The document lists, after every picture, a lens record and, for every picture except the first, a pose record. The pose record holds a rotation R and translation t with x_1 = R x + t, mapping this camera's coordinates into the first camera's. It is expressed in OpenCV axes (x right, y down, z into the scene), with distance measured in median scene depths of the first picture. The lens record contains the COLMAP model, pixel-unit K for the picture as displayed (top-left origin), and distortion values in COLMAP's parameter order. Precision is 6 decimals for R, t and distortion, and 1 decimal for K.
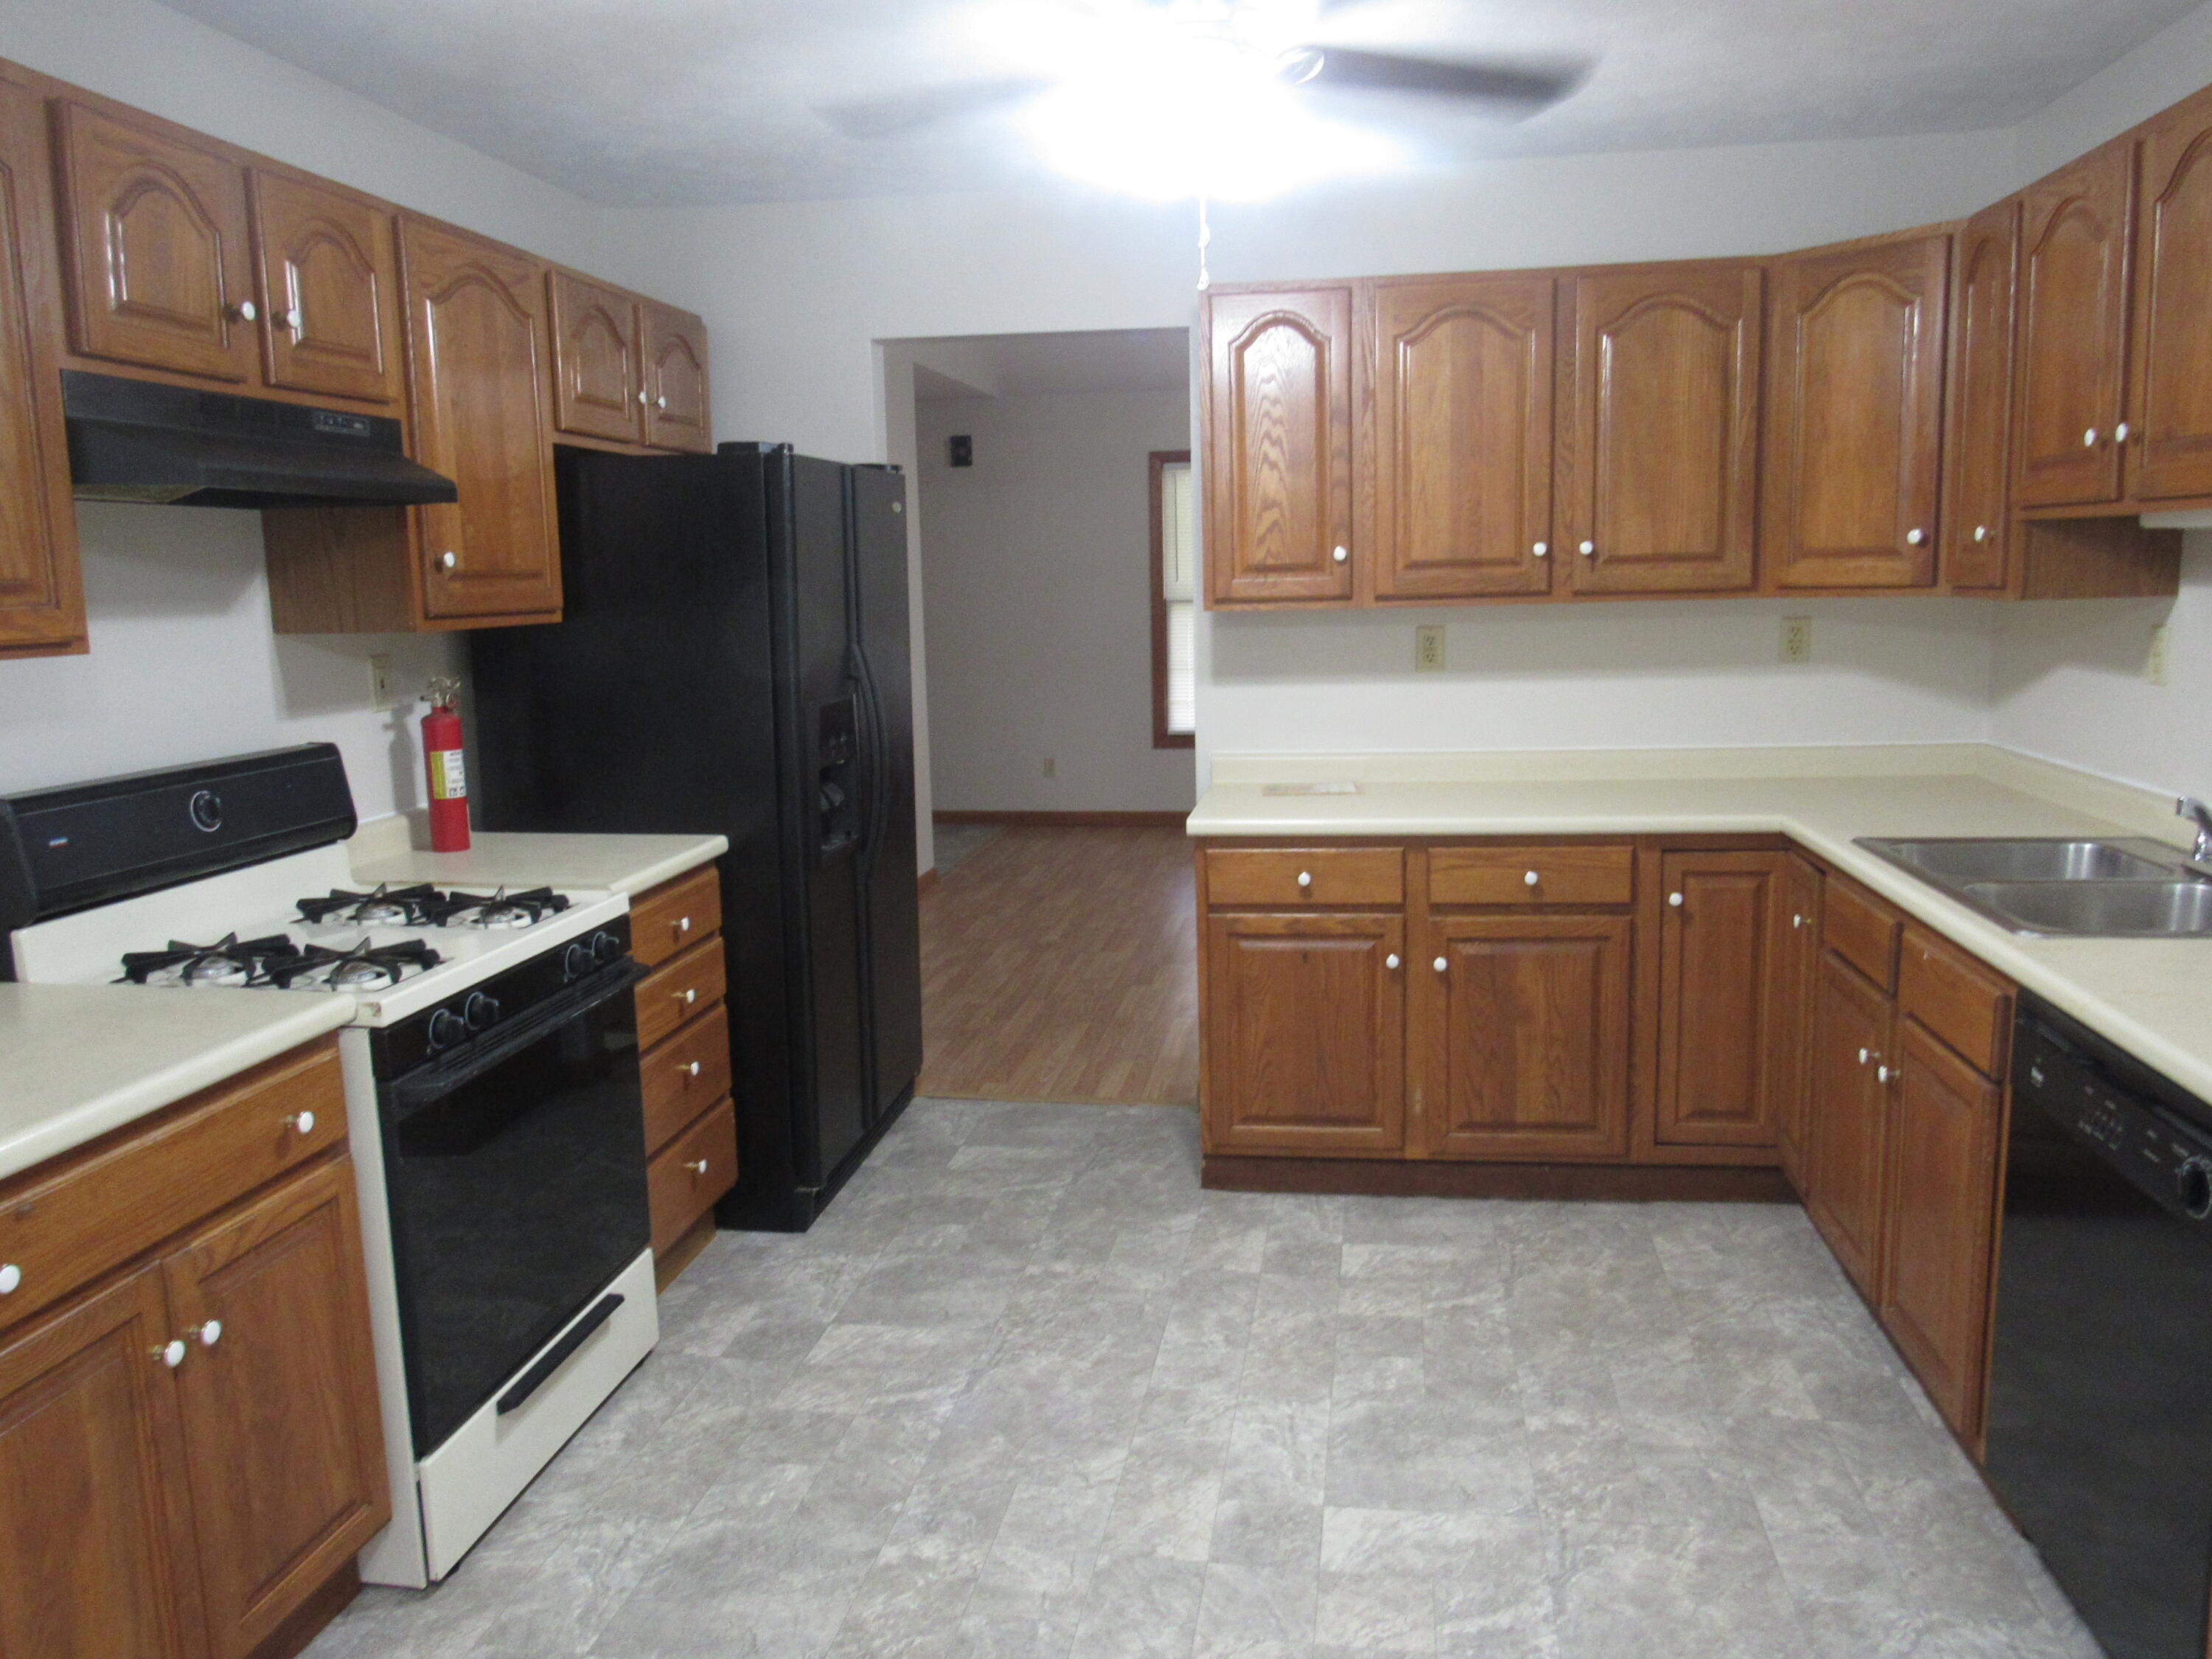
lens RADIAL K [[1564.6, 0, 1114.1], [0, 1564.6, 838.2], [0, 0, 1]] dist [-0.053256, 0.042437]
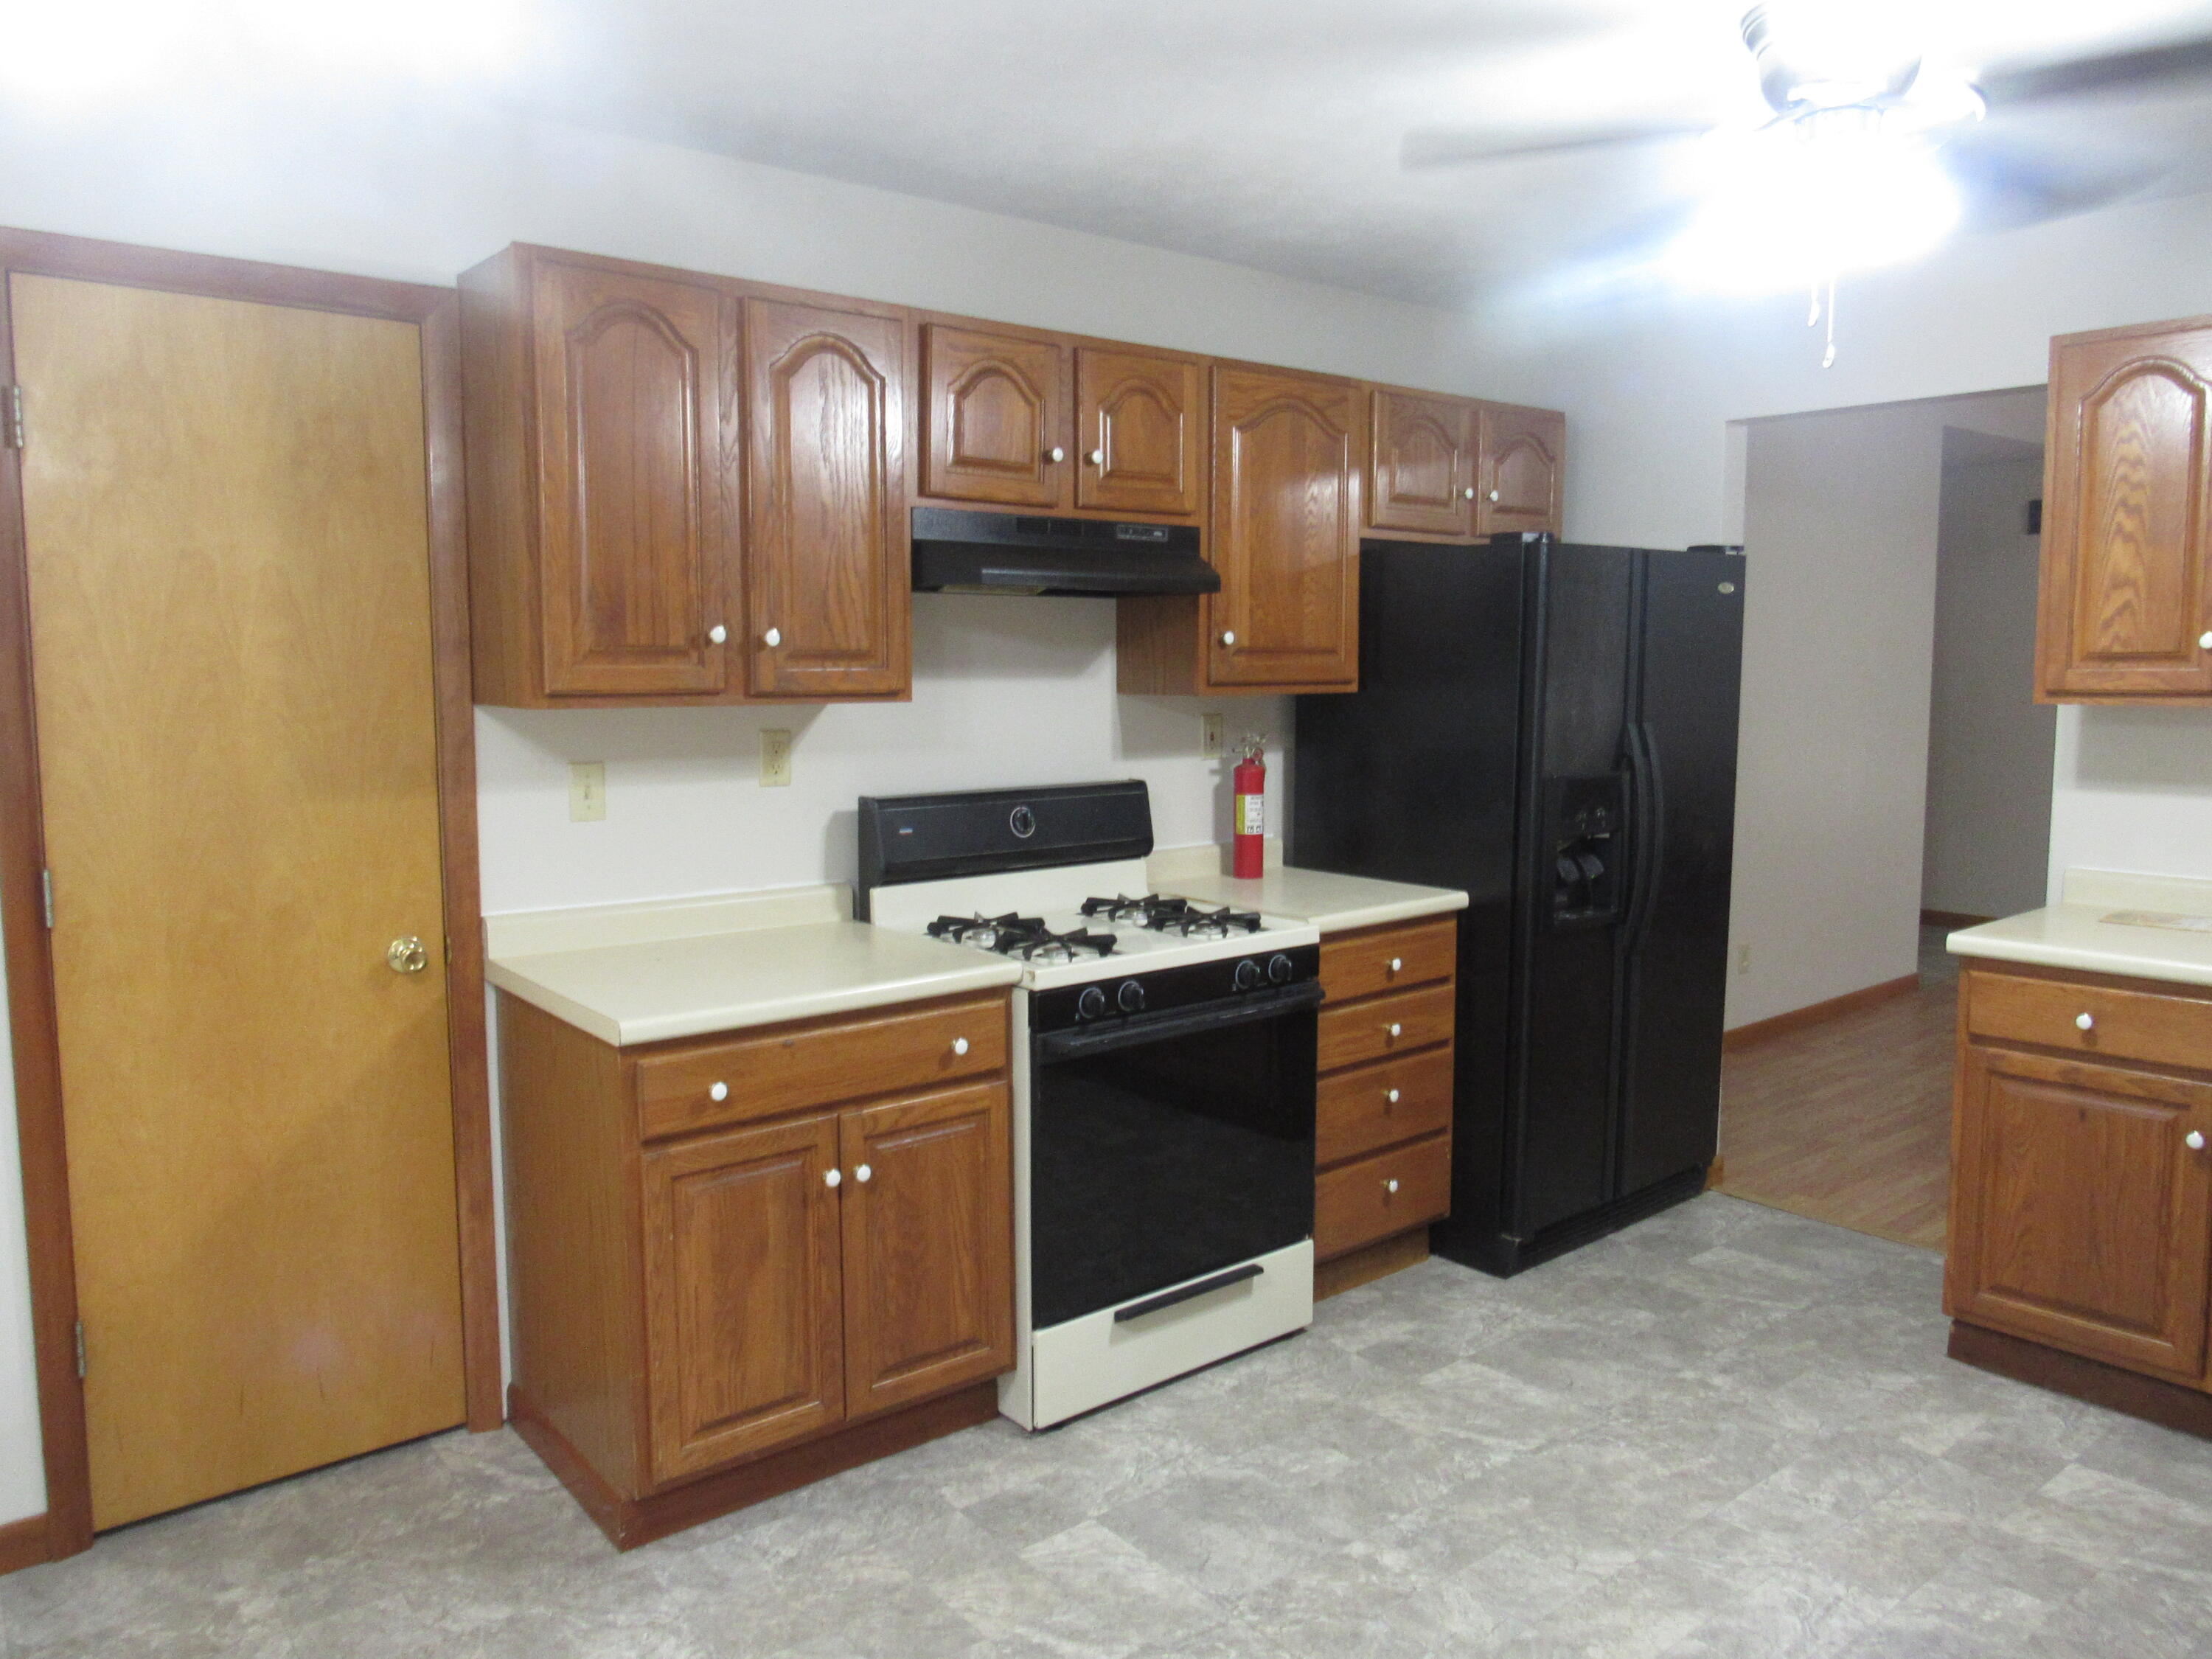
lens RADIAL K [[1559.8, 0, 1110.9], [0, 1559.8, 839.4], [0, 0, 1]] dist [-0.046764, 0.028111]
pose [[0.745843, 0.091668, -0.659784, 0.302524], [-0.120613, 0.992698, 0.001577, -0.010985], [0.655111, 0.078403, 0.751454, 0.022328]]
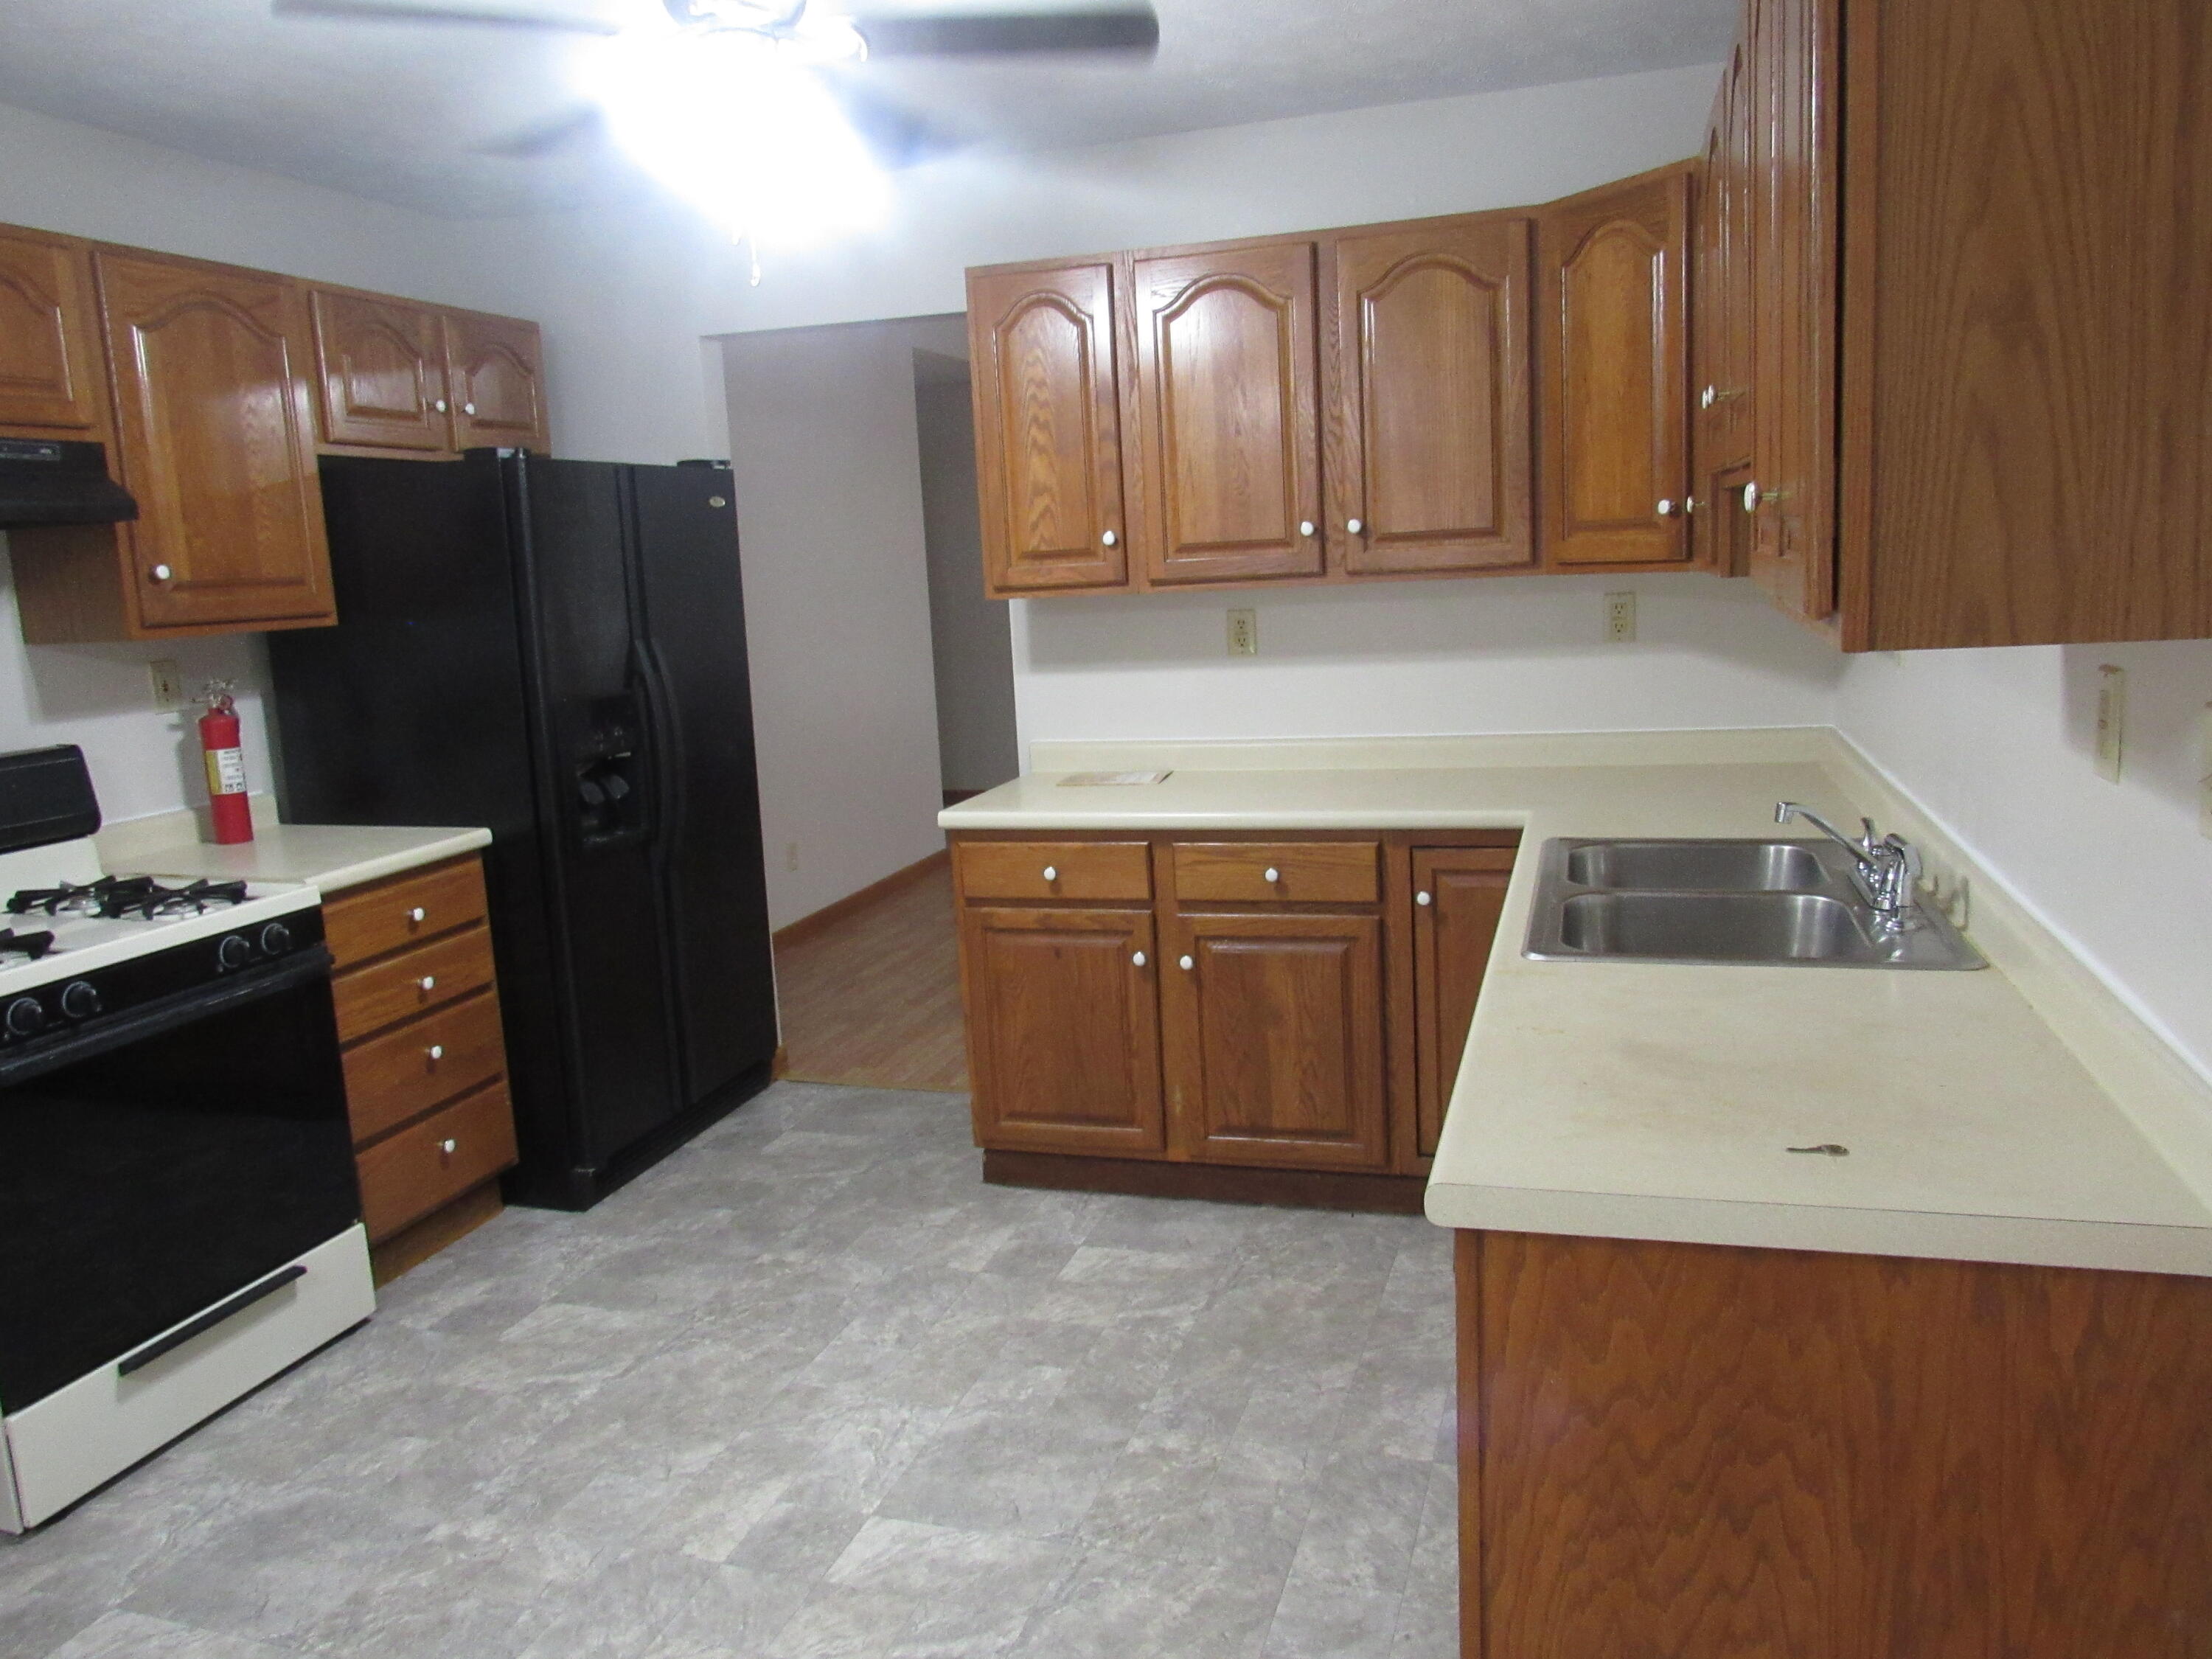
lens RADIAL K [[1559.8, 0, 1110.9], [0, 1559.8, 839.4], [0, 0, 1]] dist [-0.046764, 0.028111]
pose [[0.989525, 0.003515, -0.144322, 0.337856], [-0.000939, 0.999839, 0.017911, -0.014402], [0.144362, -0.017588, 0.989369, 0.042540]]
